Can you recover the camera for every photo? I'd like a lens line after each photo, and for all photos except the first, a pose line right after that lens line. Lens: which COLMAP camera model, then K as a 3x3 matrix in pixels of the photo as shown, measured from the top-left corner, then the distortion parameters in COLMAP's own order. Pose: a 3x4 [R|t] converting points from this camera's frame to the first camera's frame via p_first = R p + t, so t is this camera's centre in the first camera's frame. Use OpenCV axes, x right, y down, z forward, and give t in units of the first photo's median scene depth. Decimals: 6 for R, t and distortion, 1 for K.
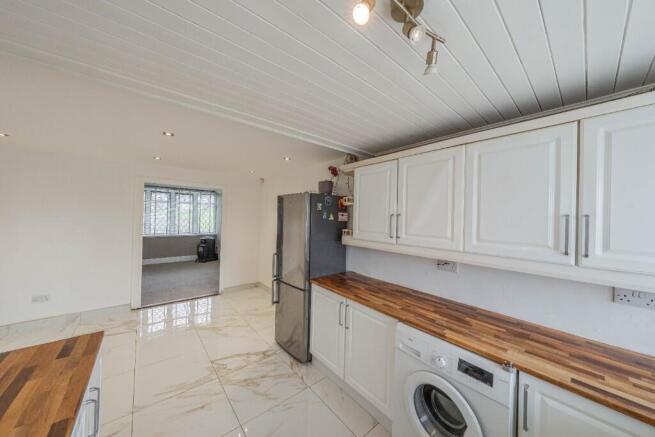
lens RADIAL K [[221.1, 0, 325.9], [0, 221.1, 216.2], [0, 0, 1]] dist [-0.004145, -0.000265]
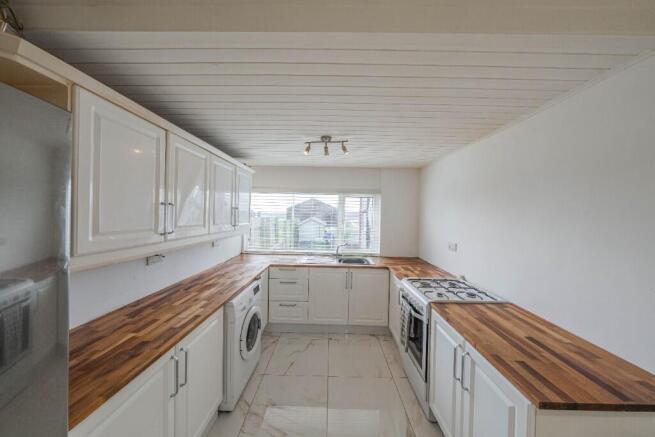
lens RADIAL K [[221.1, 0, 327.7], [0, 221.1, 217.2], [0, 0, 1]] dist [-0.004145, -0.000265]
pose [[-0.756186, -0.043855, 0.652886, -0.506951], [-0.036747, 0.999023, 0.024544, 0.000413], [-0.653324, -0.005432, -0.757059, 1.012961]]
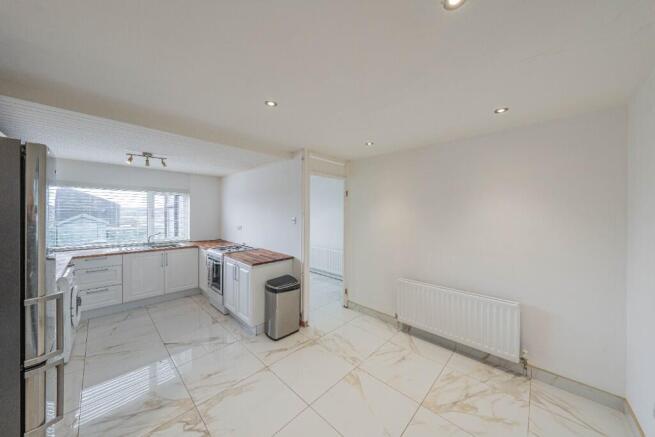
lens RADIAL K [[221.1, 0, 326.6], [0, 221.1, 216.6], [0, 0, 1]] dist [-0.004145, -0.000265]
pose [[-0.993975, -0.029135, -0.105662, -0.800989], [-0.030187, 0.999509, 0.008370, 0.016796], [0.105367, 0.011509, -0.994367, 1.717447]]
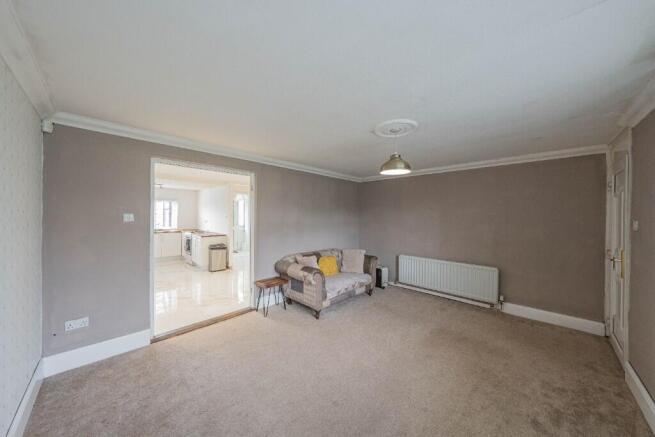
lens RADIAL K [[221.1, 0, 322.2], [0, 221.1, 216.3], [0, 0, 1]] dist [-0.004145, -0.000265]
pose [[-0.995949, -0.030187, -0.084698, -1.665859], [-0.031094, 0.999472, 0.009412, -0.003989], [0.084369, 0.012007, -0.996362, 3.094952]]
